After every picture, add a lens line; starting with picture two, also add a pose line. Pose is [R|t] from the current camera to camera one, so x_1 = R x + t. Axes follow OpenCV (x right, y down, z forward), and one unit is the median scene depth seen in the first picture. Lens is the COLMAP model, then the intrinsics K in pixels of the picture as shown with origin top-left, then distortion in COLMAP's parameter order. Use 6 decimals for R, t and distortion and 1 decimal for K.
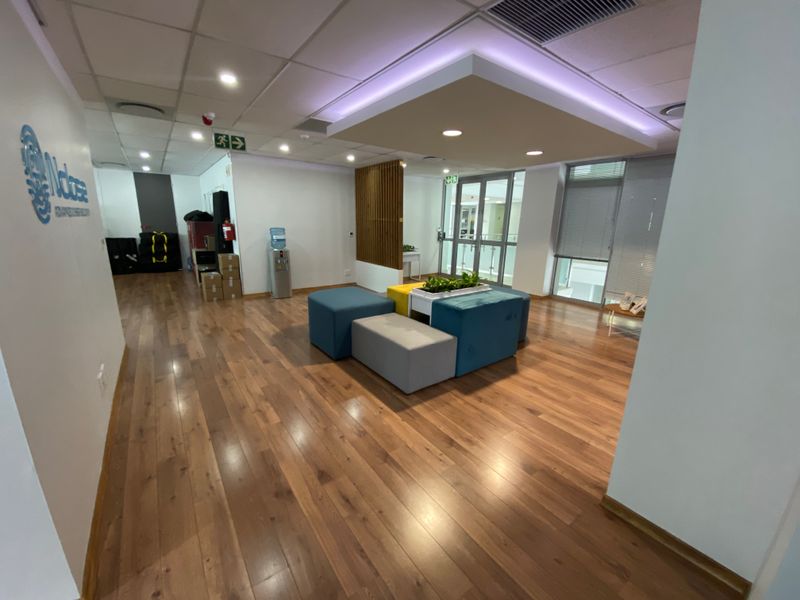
lens RADIAL K [[327.3, 0, 406.1], [0, 327.3, 296.0], [0, 0, 1]] dist [-0.021845, -0.002696]
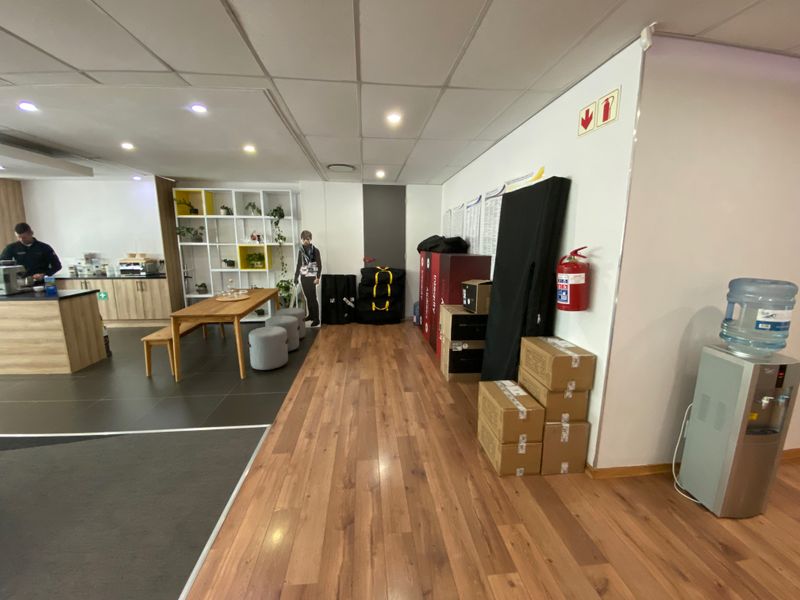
lens RADIAL K [[327.3, 0, 403.2], [0, 327.3, 302.3], [0, 0, 1]] dist [-0.021845, -0.002696]
pose [[0.856444, 0.073117, -0.511036, -0.371313], [-0.104748, 0.993940, -0.033338, -0.106335], [0.505501, 0.082083, 0.858913, 0.428409]]
